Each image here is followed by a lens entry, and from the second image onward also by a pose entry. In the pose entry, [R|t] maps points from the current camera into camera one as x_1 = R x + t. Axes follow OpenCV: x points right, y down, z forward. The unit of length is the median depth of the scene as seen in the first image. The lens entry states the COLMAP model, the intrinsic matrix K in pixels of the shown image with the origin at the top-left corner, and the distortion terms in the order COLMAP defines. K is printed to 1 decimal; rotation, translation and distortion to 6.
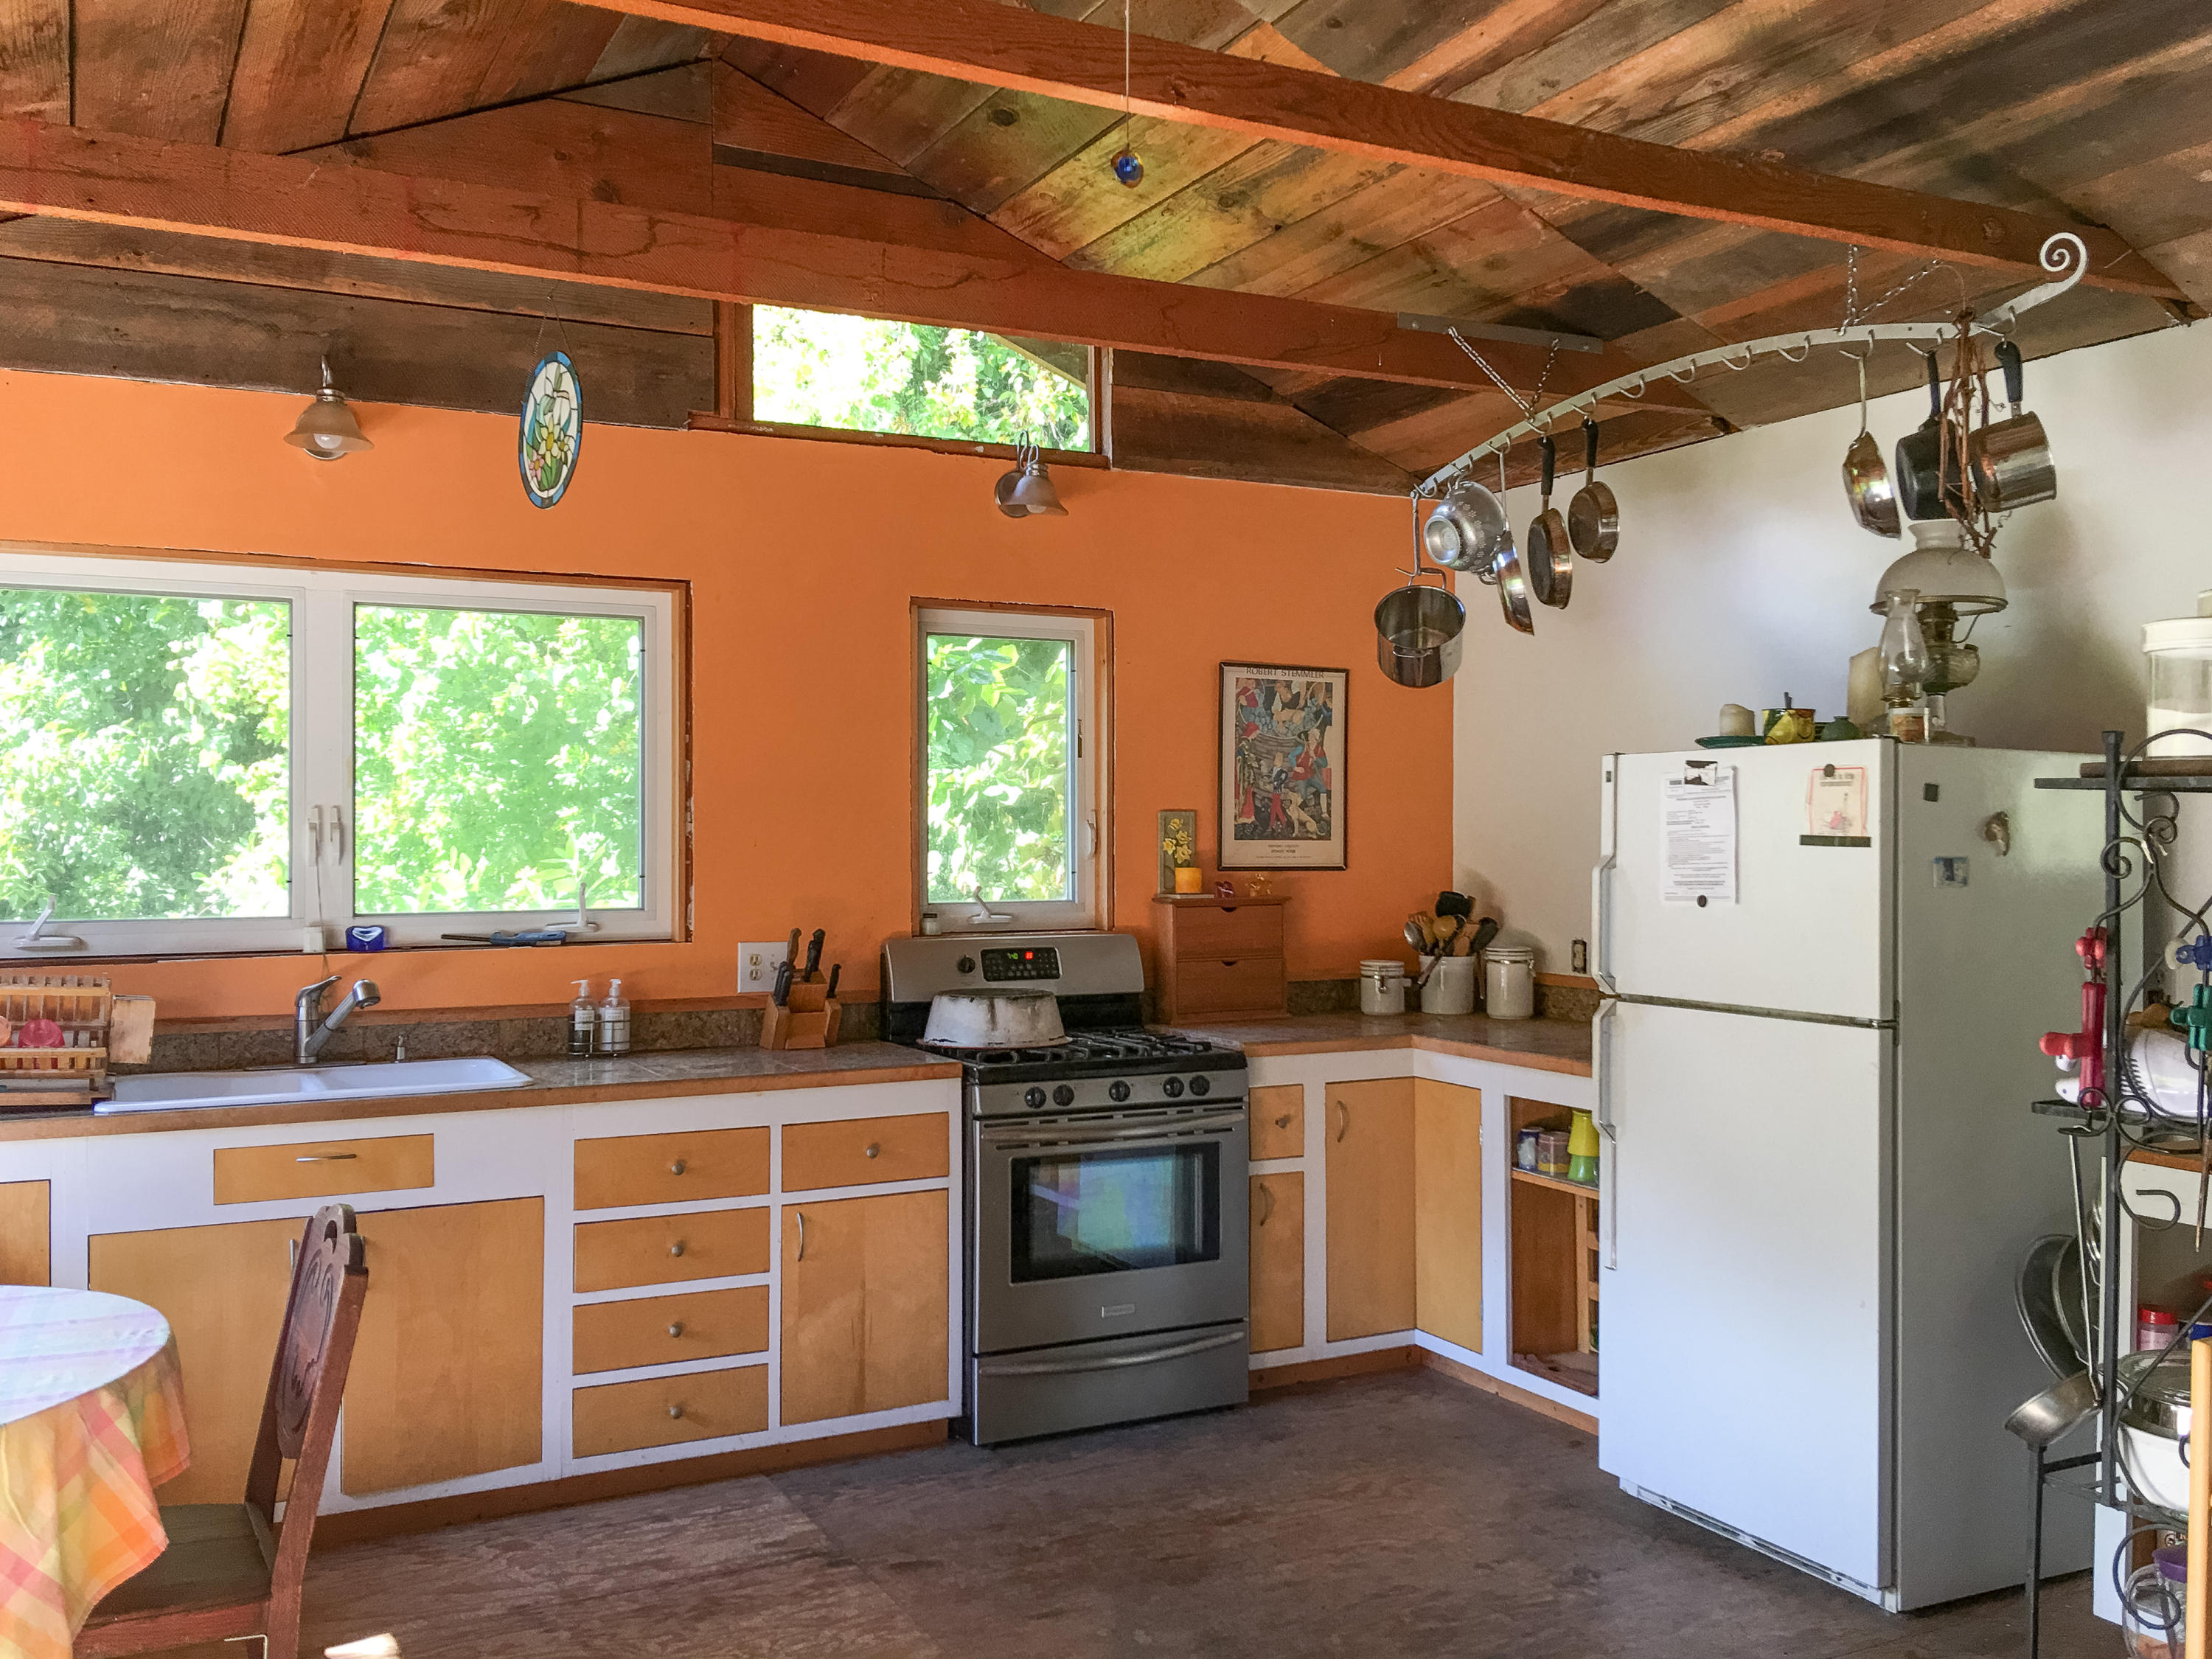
lens RADIAL K [[1870.0, 0, 1145.7], [0, 1870.0, 820.1], [0, 0, 1]] dist [0.037999, -0.088810]
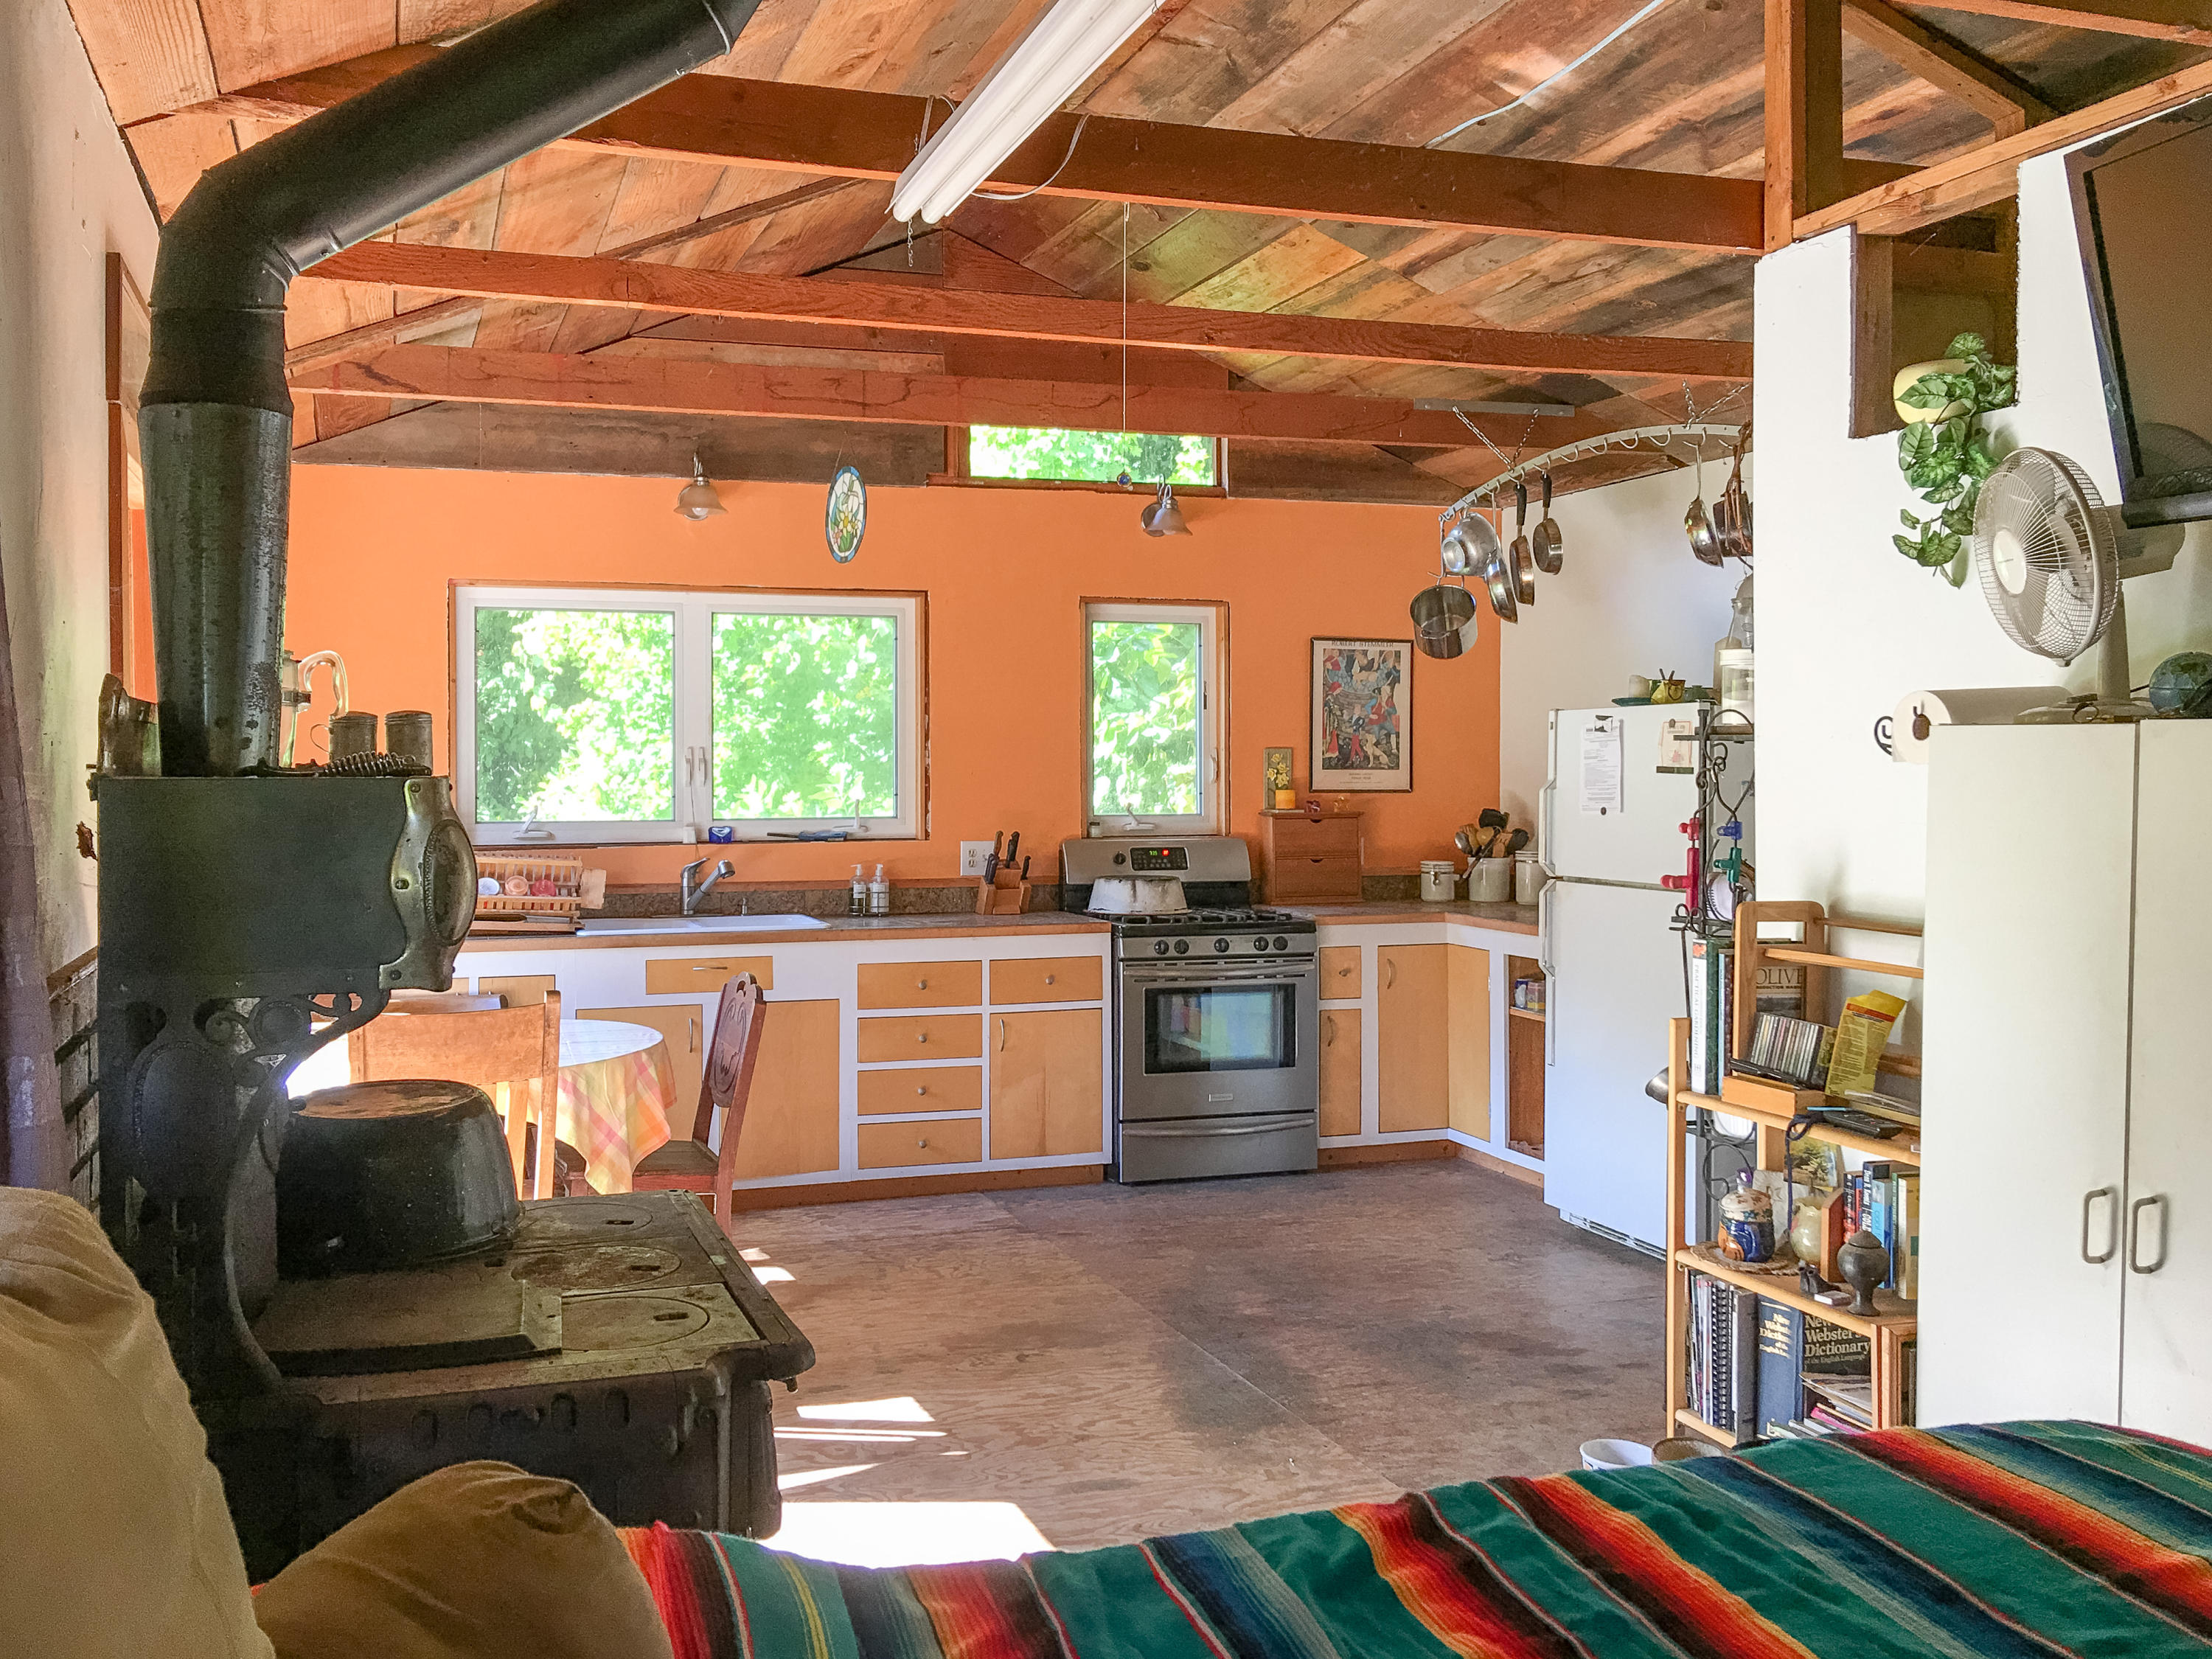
lens RADIAL K [[1870.0, 0, 1031.6], [0, 1870.0, 756.1], [0, 0, 1]] dist [0.037999, -0.088810]
pose [[0.984602, -0.001421, -0.174806, 0.095880], [0.002039, 0.999992, 0.003356, -0.004889], [0.174800, -0.003660, 0.984597, -0.445435]]
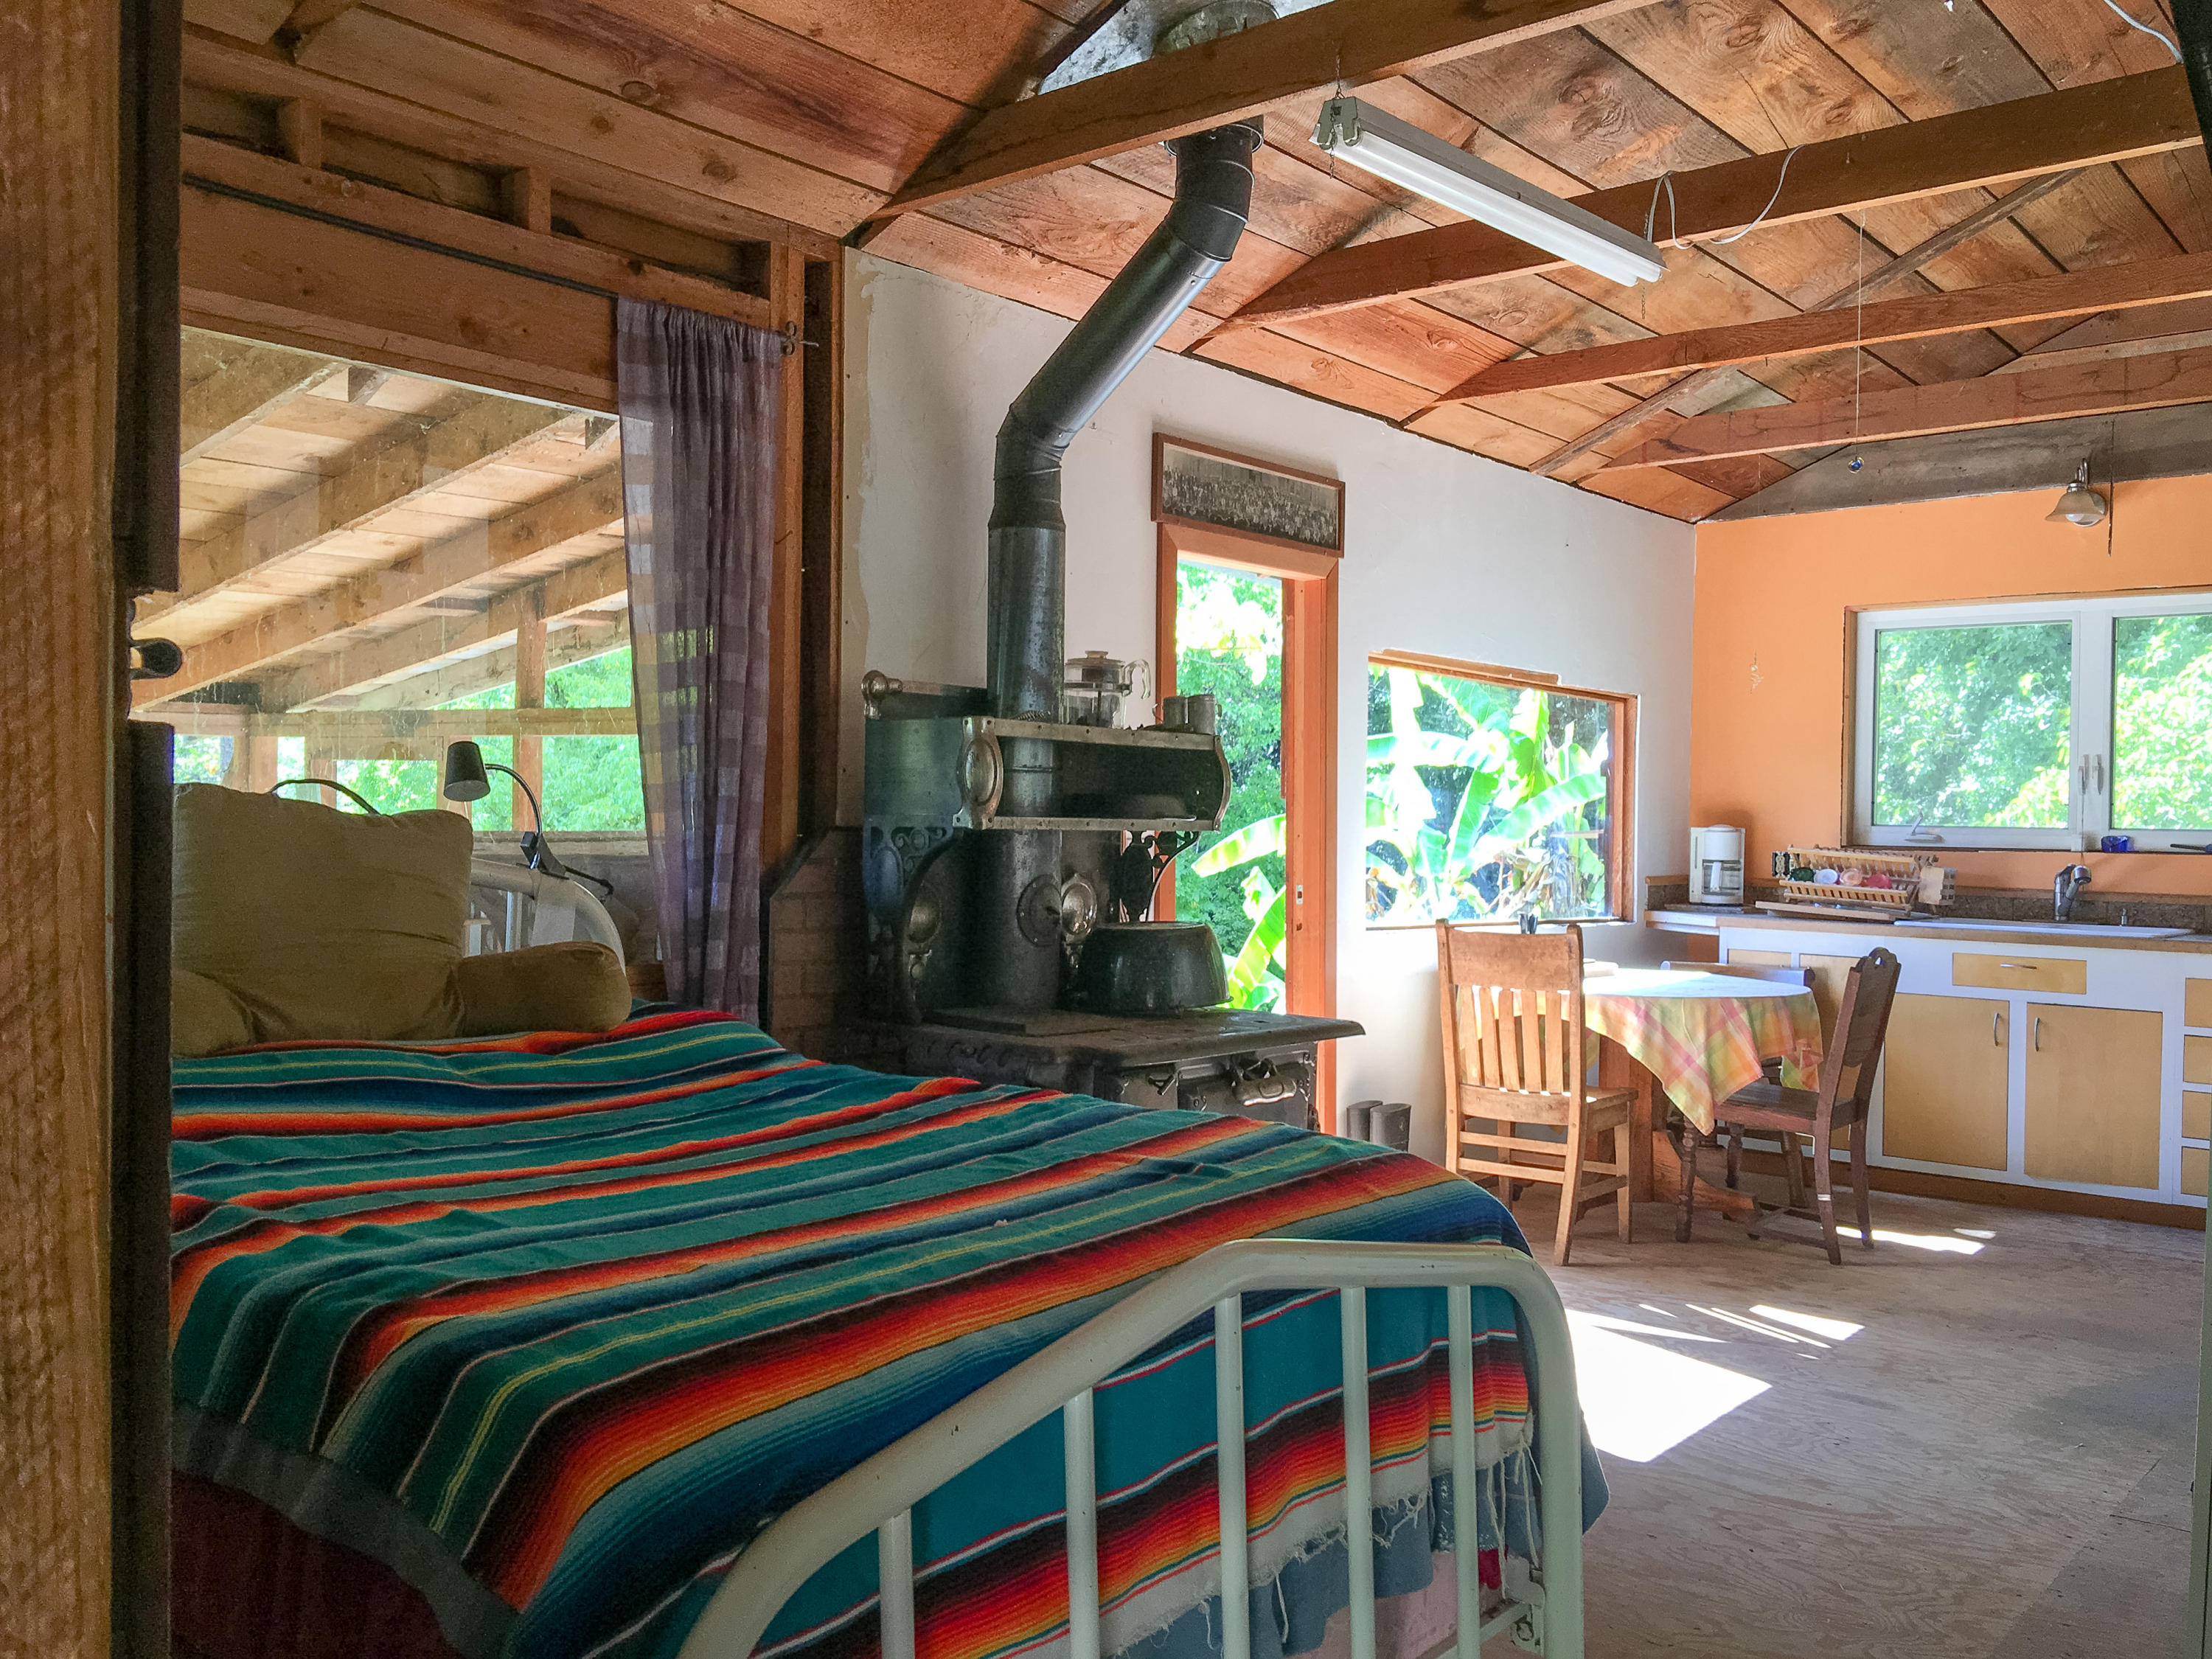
lens RADIAL K [[1870.0, 0, 1100.0], [0, 1870.0, 813.8], [0, 0, 1]] dist [0.037999, -0.088810]
pose [[0.371575, 0.008296, -0.928366, 0.667394], [-0.008787, 0.999947, 0.005419, 0.038549], [0.928361, 0.006144, 0.371628, -0.298079]]
